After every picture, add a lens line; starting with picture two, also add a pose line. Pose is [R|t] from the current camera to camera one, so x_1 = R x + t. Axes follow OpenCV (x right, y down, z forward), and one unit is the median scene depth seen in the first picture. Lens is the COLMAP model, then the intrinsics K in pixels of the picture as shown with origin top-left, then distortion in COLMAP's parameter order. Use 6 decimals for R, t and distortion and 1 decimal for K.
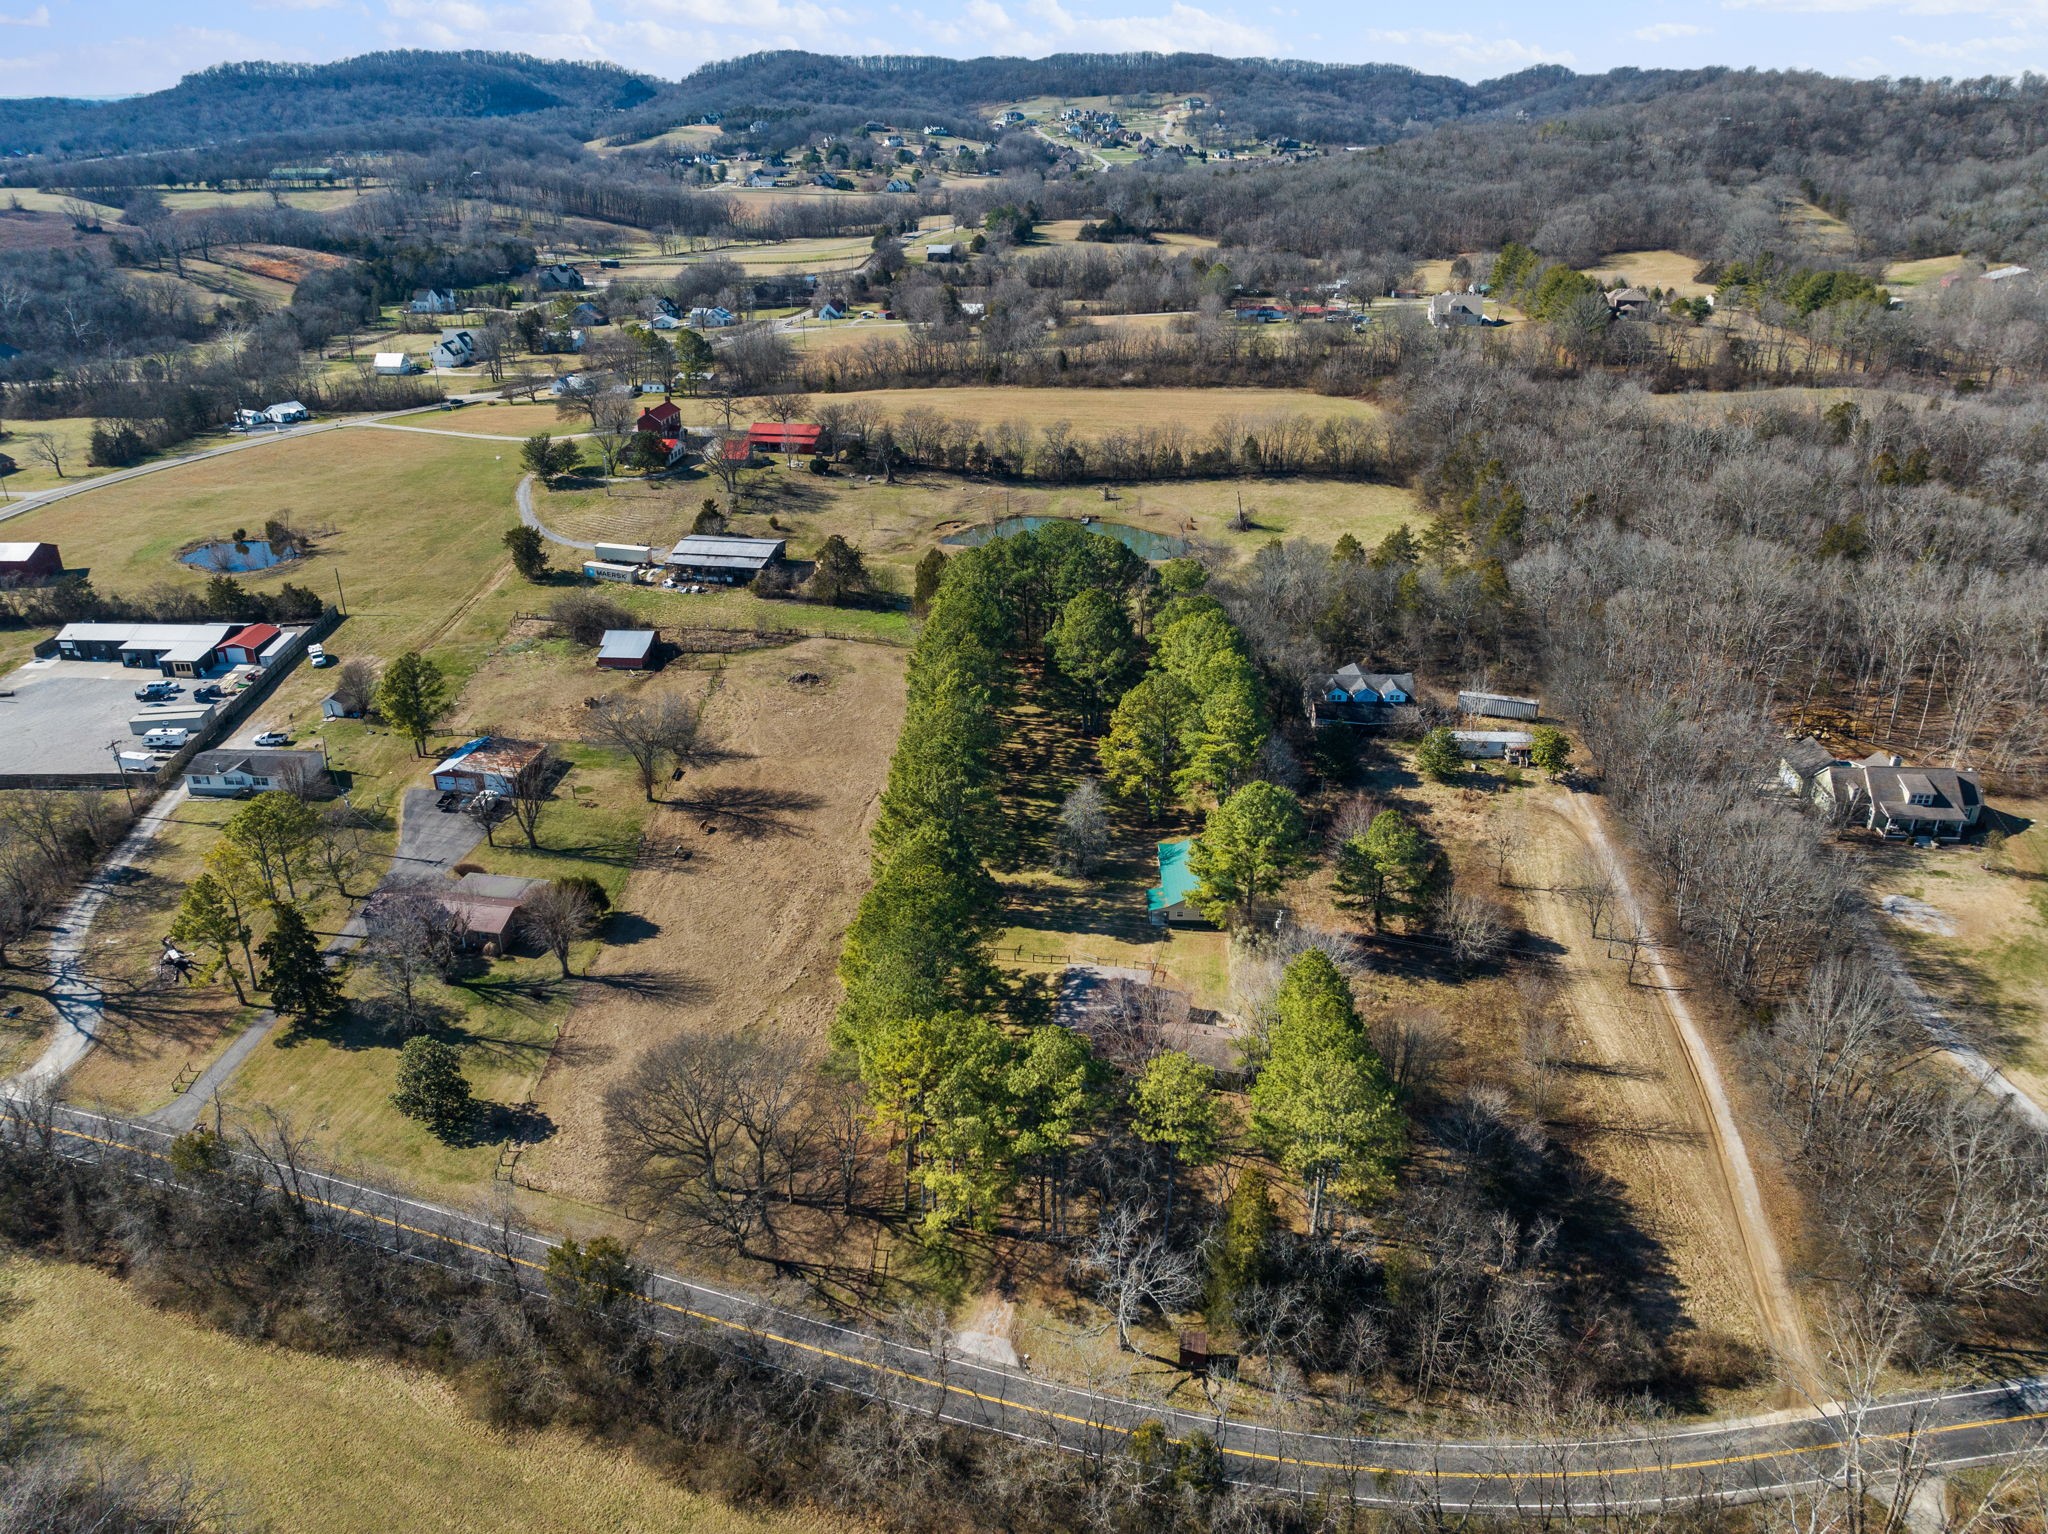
lens RADIAL K [[1464.4, 0, 1024.0], [0, 1464.4, 767.0], [0, 0, 1]] dist [-0.027024, -0.002610]
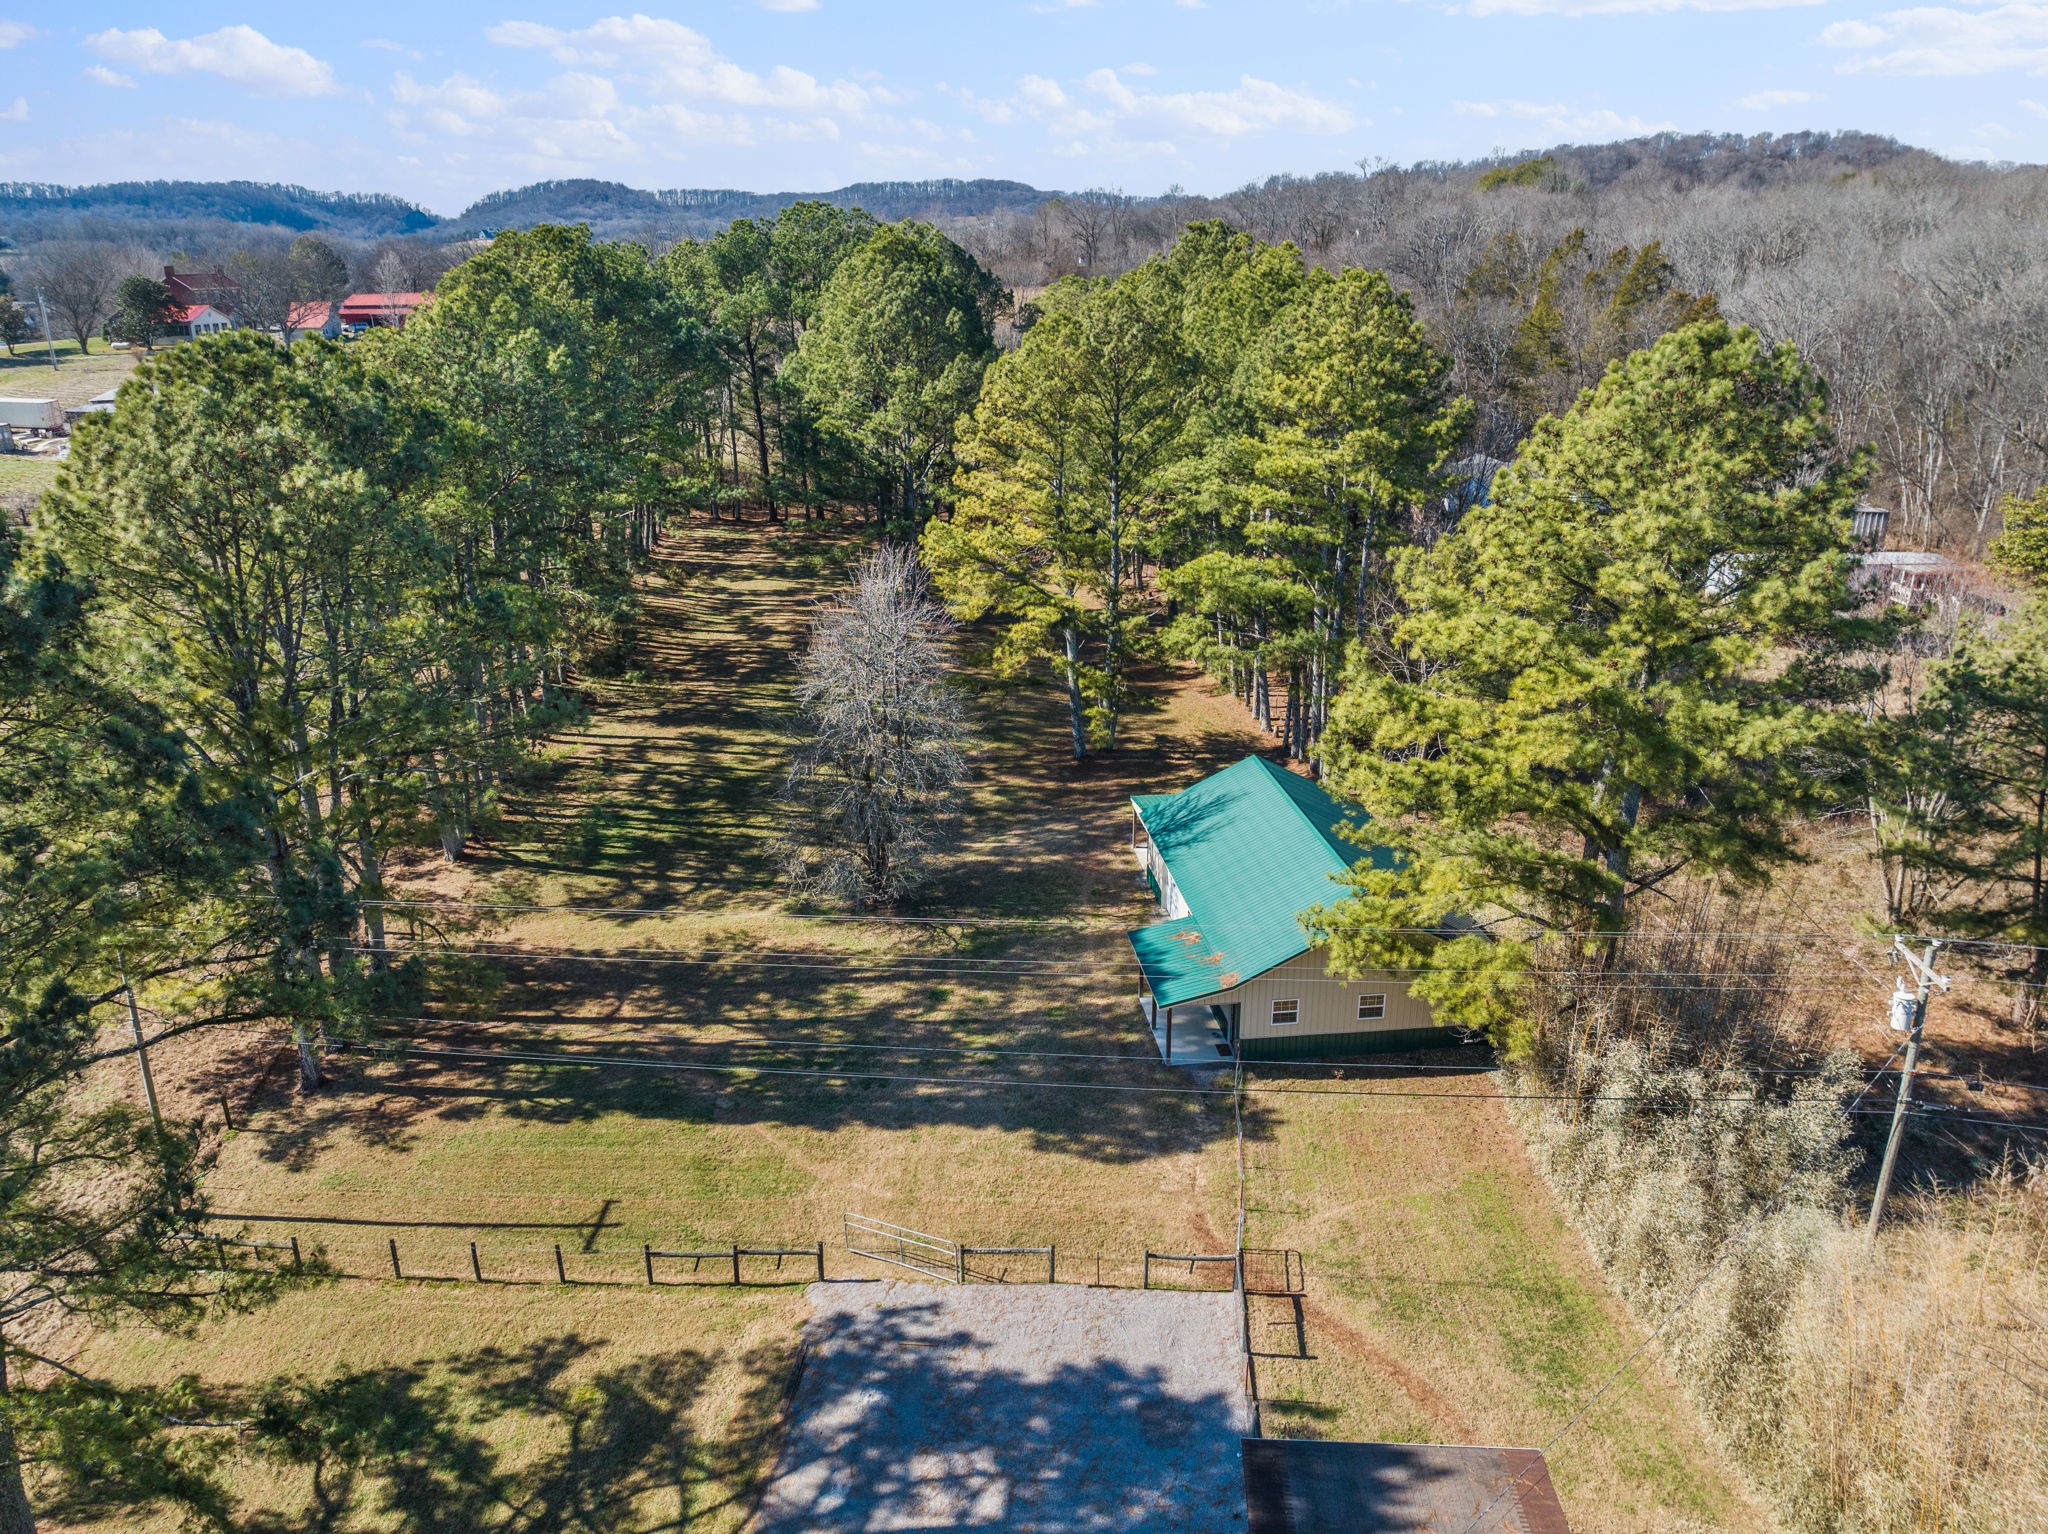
lens RADIAL K [[1432.6, 0, 1024.0], [0, 1432.6, 767.0], [0, 0, 1]] dist [-0.045383, -0.005466]
pose [[0.992037, -0.045236, 0.117546, 0.035513], [0.057287, 0.993210, -0.101256, 0.077303], [-0.112168, 0.107184, 0.987892, 0.730293]]
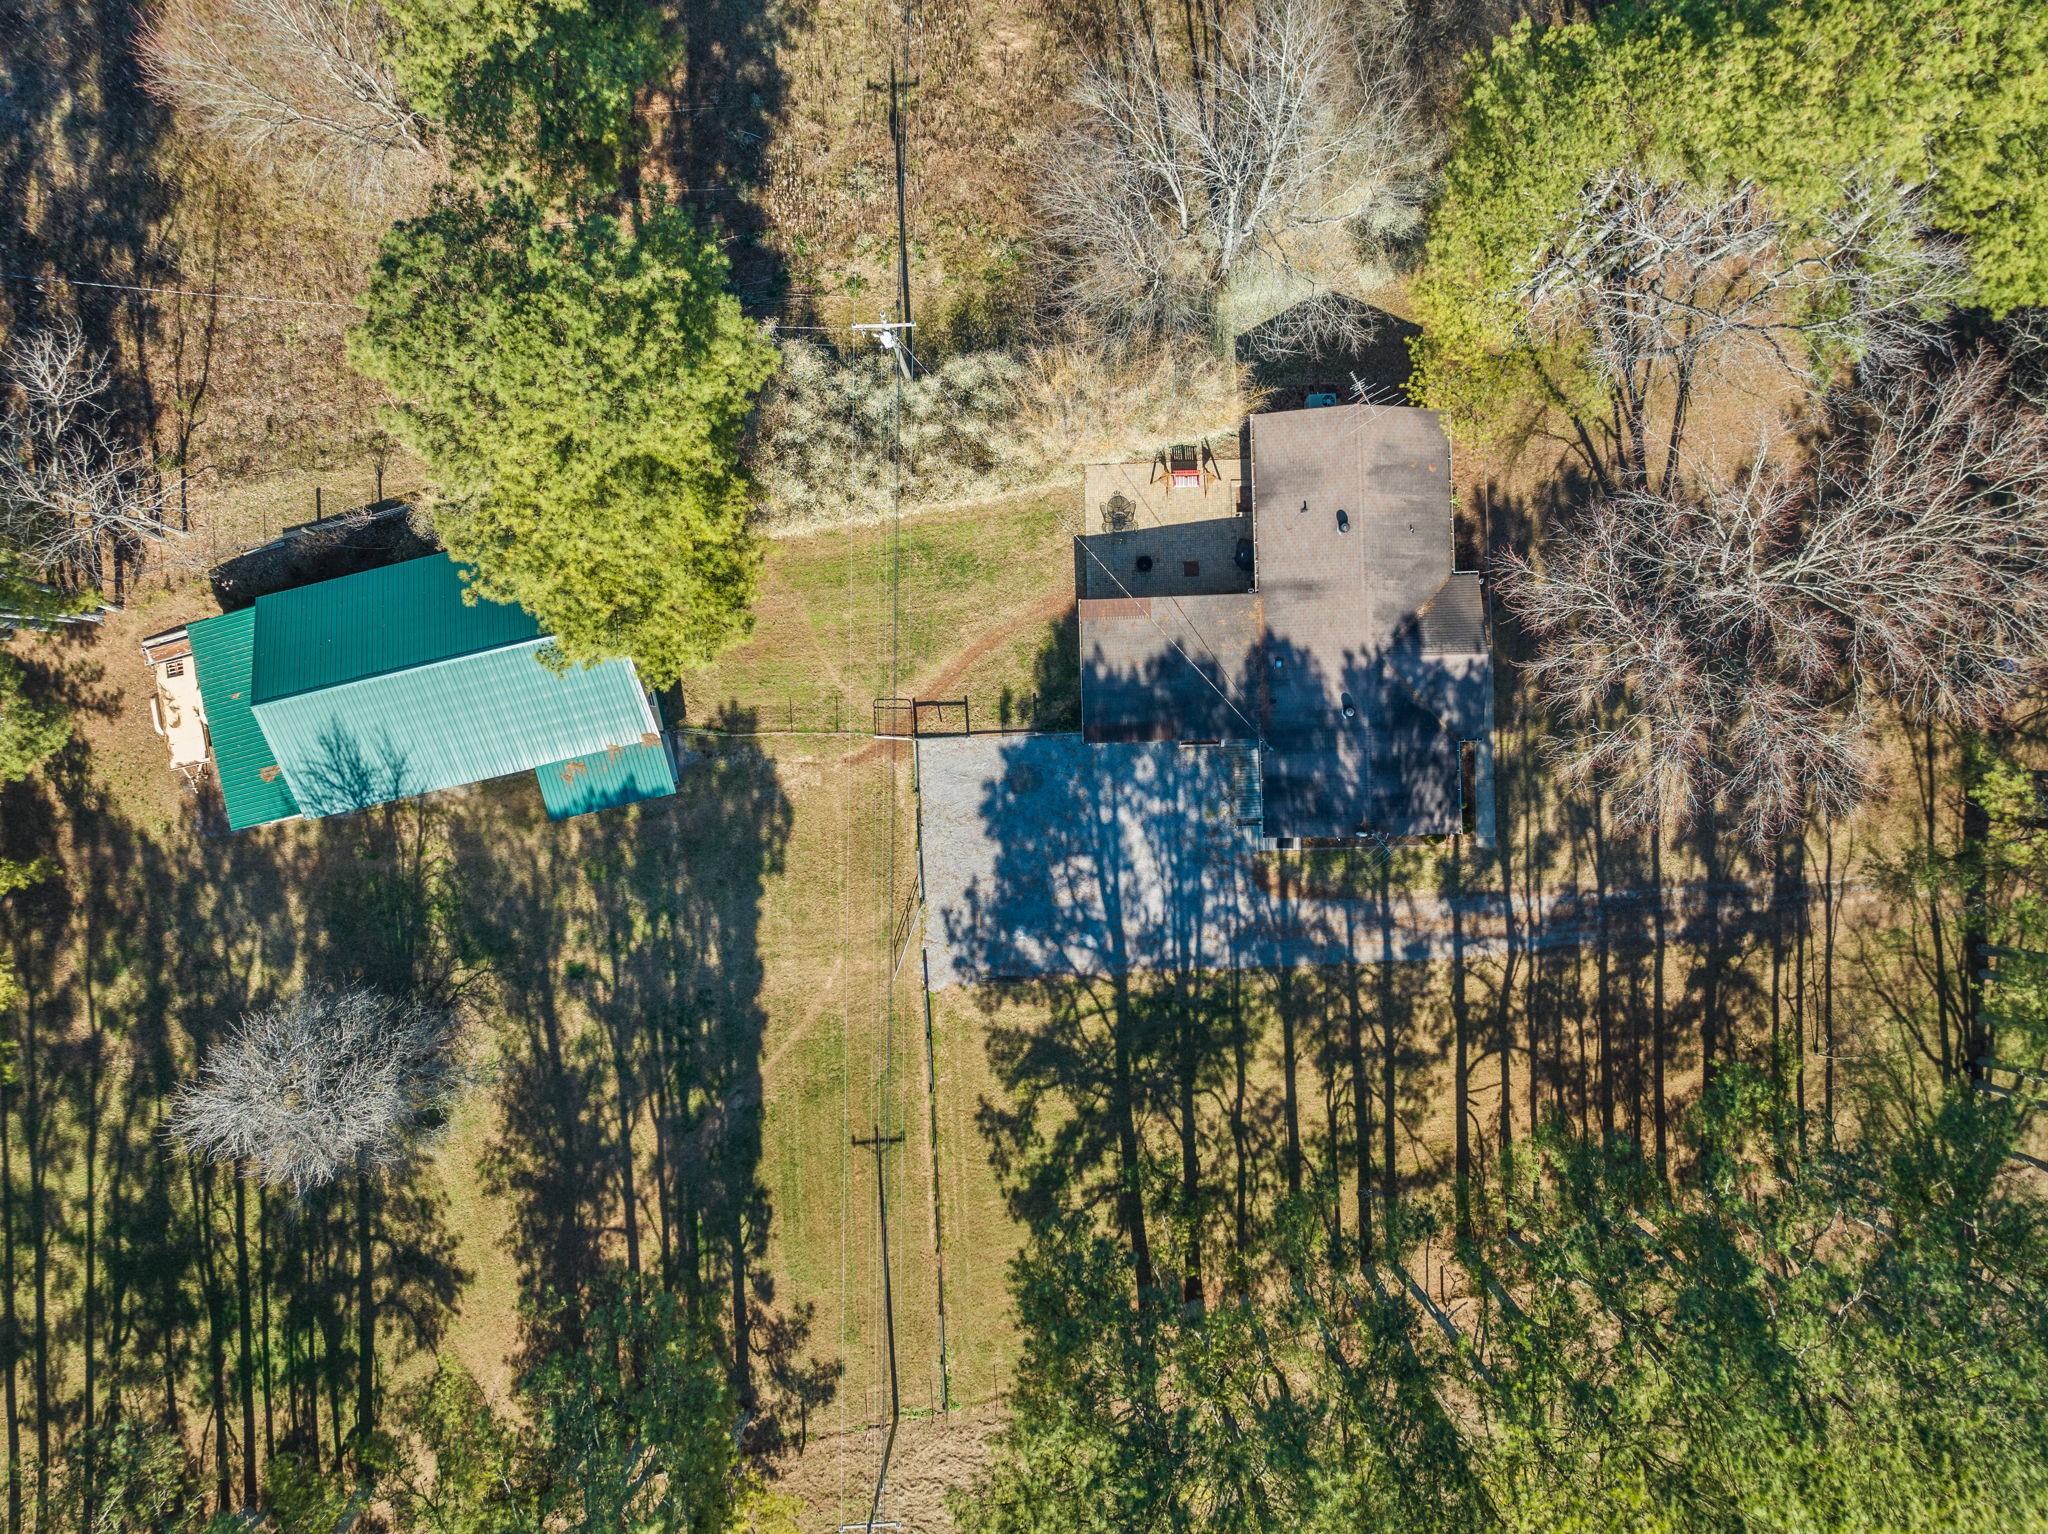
lens RADIAL K [[1432.6, 0, 1024.0], [0, 1432.6, 767.0], [0, 0, 1]] dist [-0.045383, -0.005466]
pose [[-0.232350, -0.972592, -0.008789, 0.071603], [0.412710, -0.106770, 0.904583, -0.141927], [-0.880729, 0.206553, 0.426206, 0.761601]]
